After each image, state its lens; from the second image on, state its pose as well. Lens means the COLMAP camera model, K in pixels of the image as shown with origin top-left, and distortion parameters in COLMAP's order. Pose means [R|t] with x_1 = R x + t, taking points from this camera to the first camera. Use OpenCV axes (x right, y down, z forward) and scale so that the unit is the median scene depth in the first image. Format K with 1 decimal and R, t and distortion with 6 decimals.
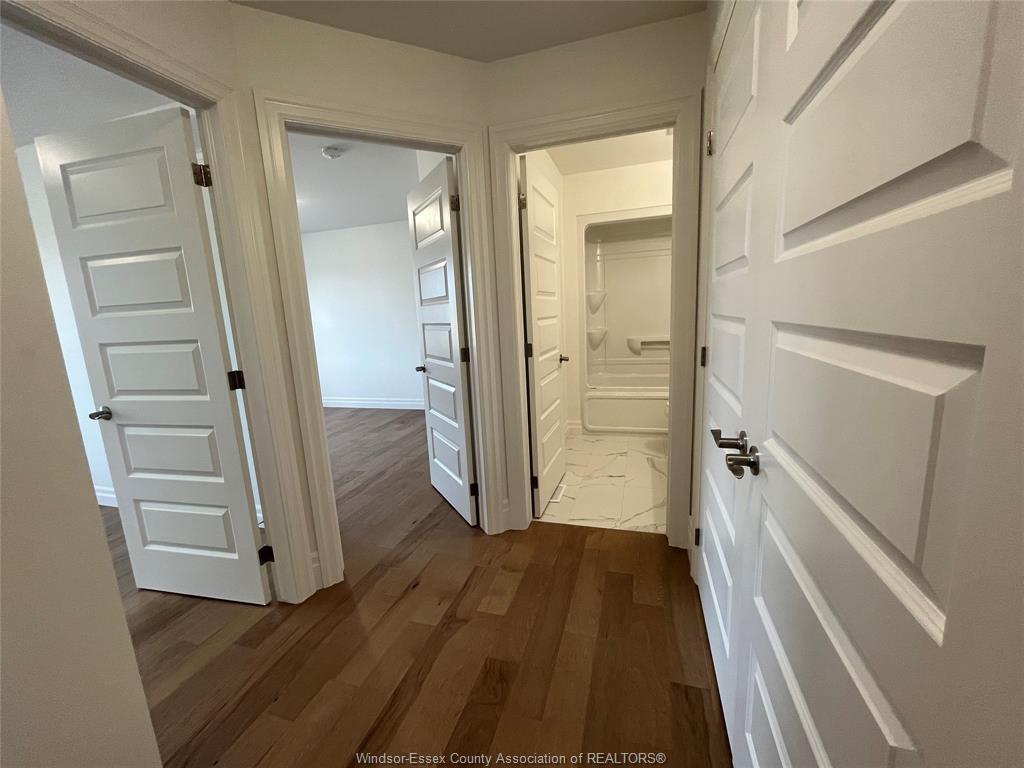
lens RADIAL K [[415.6, 0, 510.7], [0, 415.6, 386.5], [0, 0, 1]] dist [-0.003440, -0.000365]
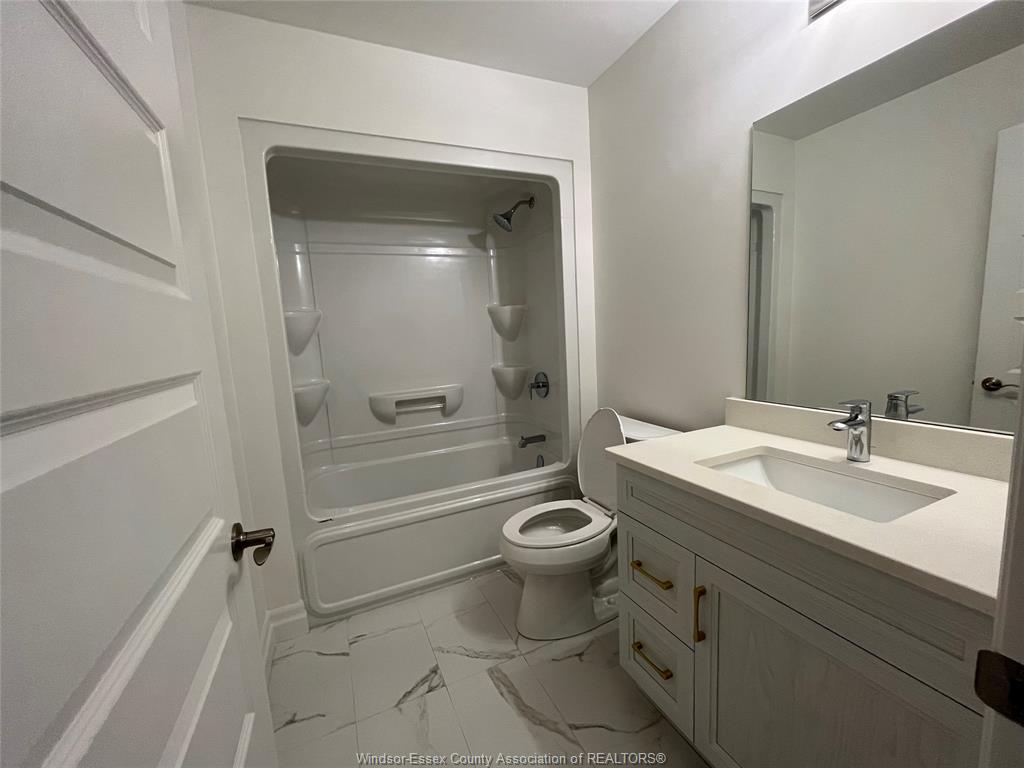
lens RADIAL K [[415.6, 0, 510.7], [0, 415.6, 386.5], [0, 0, 1]] dist [-0.003440, -0.000365]
pose [[0.745720, -0.080861, 0.661334, 0.062790], [0.137787, 0.989866, -0.034338, -0.093010], [-0.651856, 0.116730, 0.749305, 0.506854]]
